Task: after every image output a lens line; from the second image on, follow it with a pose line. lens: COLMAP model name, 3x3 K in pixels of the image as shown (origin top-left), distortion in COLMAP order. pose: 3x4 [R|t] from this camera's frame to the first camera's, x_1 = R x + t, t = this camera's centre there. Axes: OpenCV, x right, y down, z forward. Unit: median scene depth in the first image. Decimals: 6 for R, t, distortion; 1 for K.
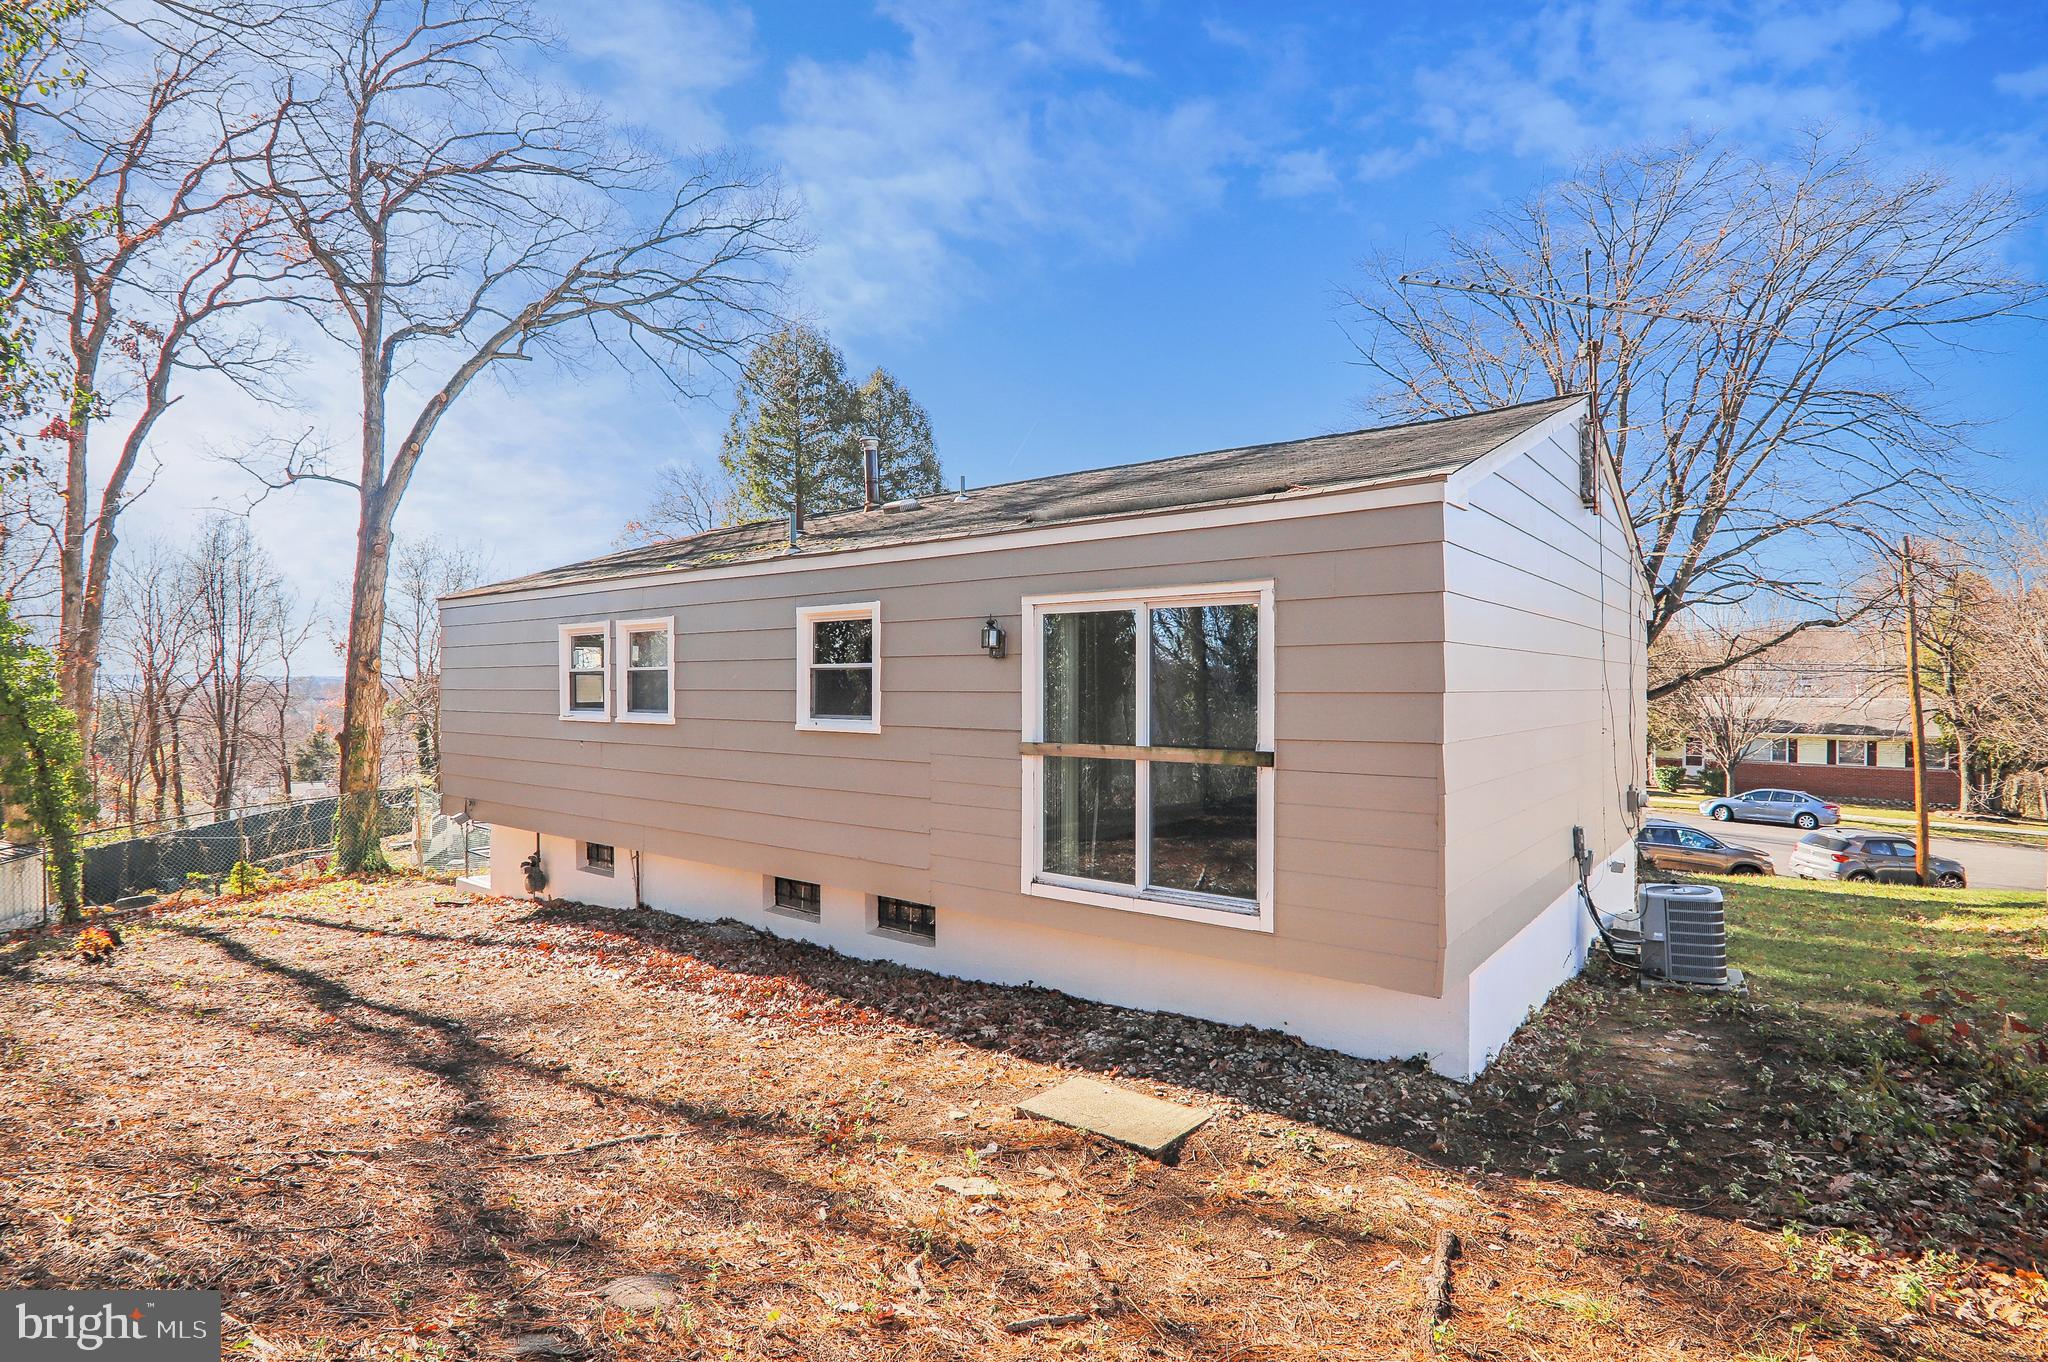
lens RADIAL K [[1009.4, 0, 1050.5], [0, 1009.4, 687.0], [0, 0, 1]] dist [0.001293, -0.000518]
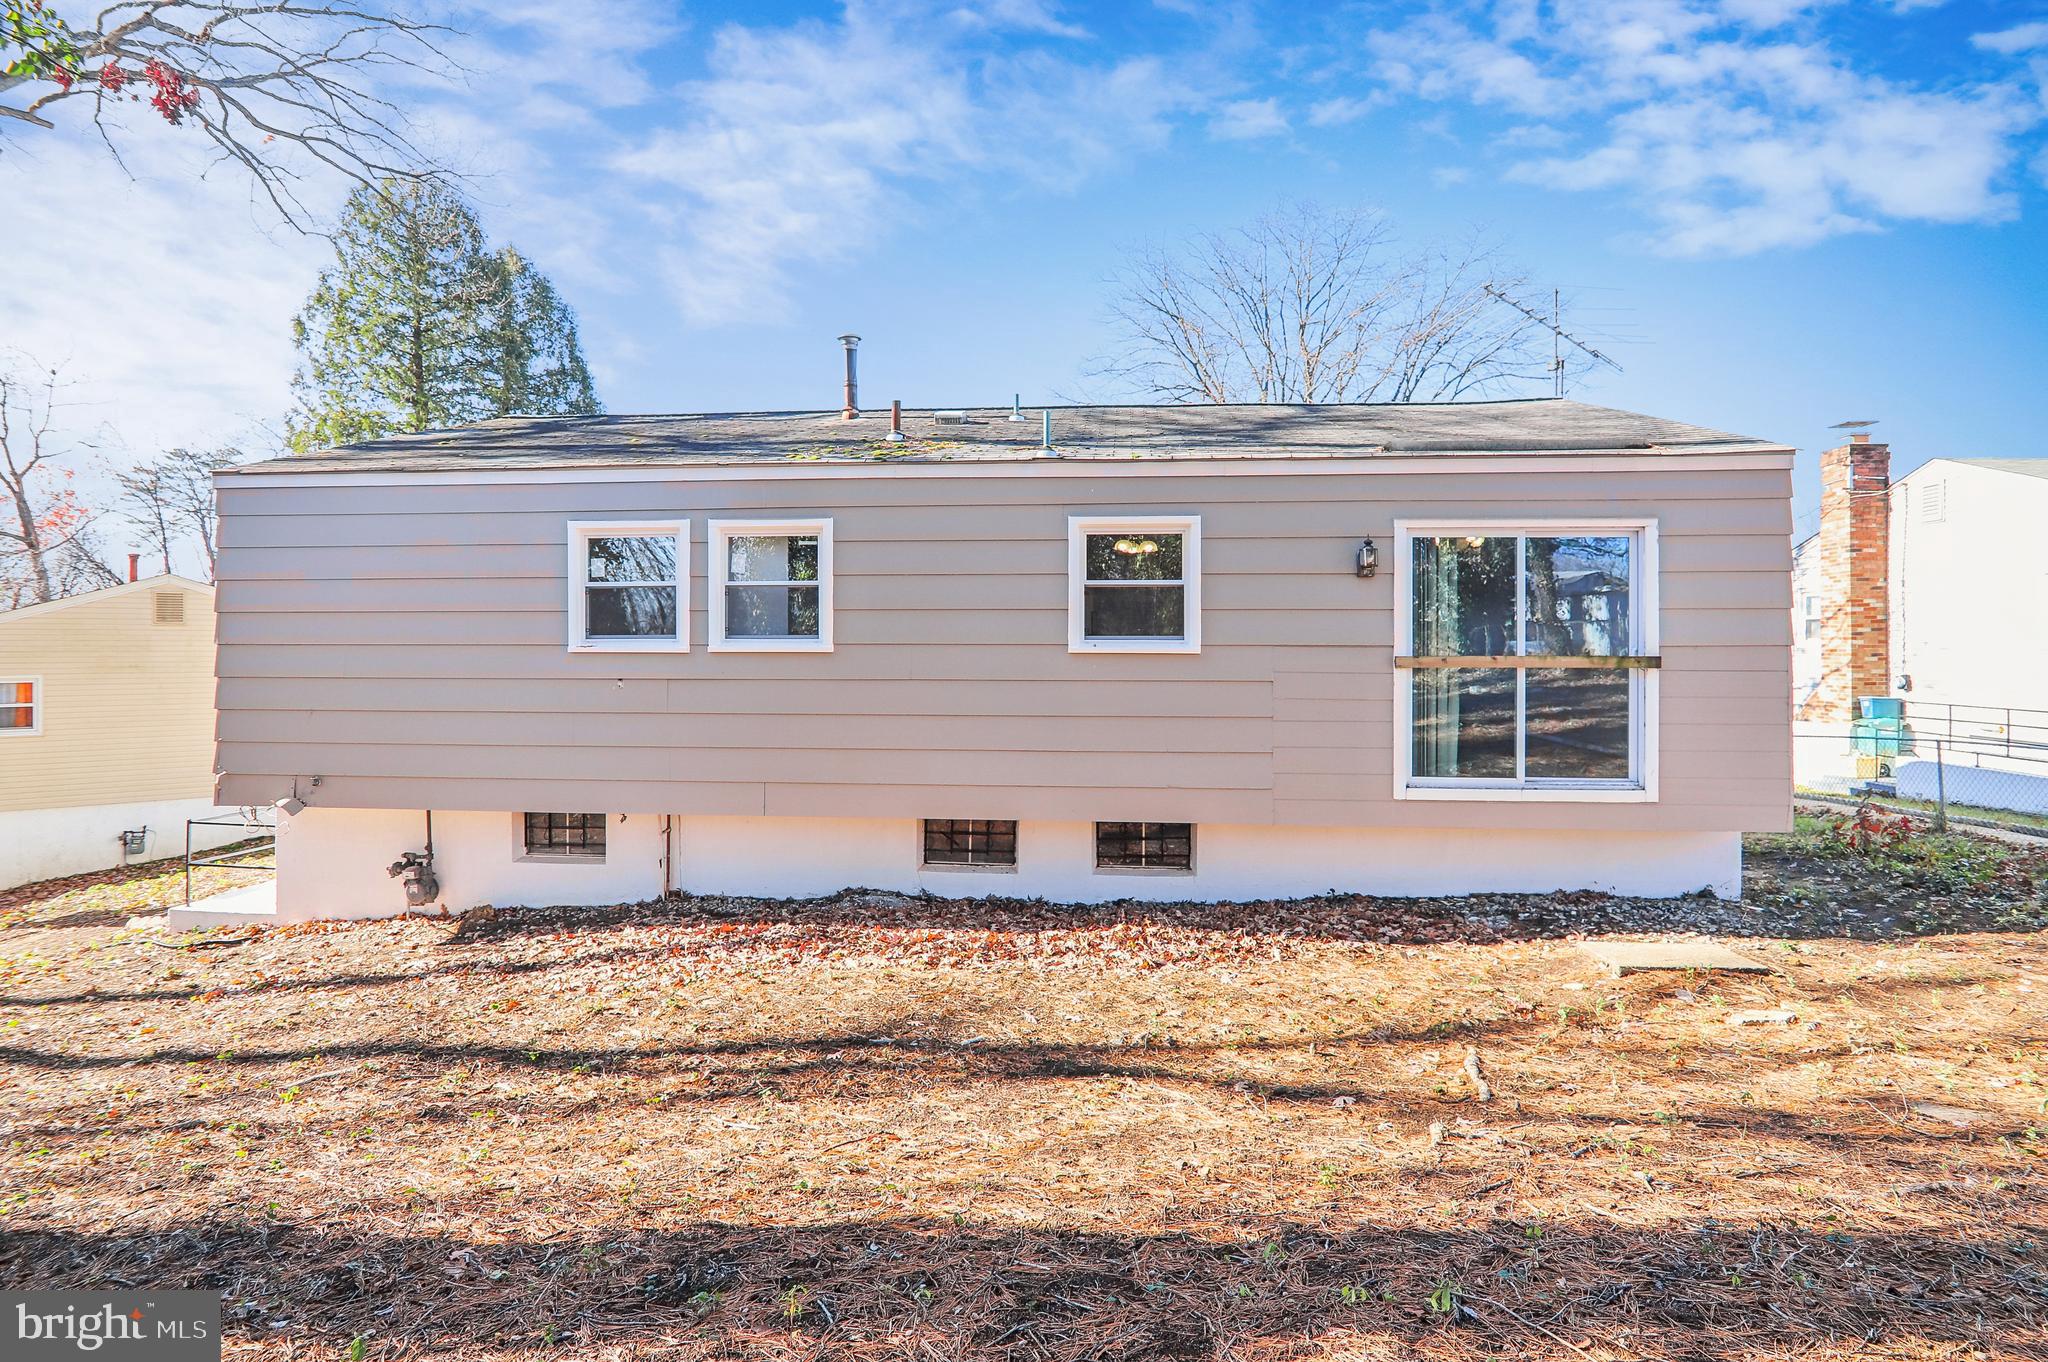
lens RADIAL K [[1001.4, 0, 1077.7], [0, 1001.4, 648.1], [0, 0, 1]] dist [0.002227, 0.000040]
pose [[0.838514, -0.014857, 0.544677, -0.761336], [0.001244, 0.999678, 0.025352, 0.015674], [-0.544878, -0.020580, 0.838263, 0.249156]]
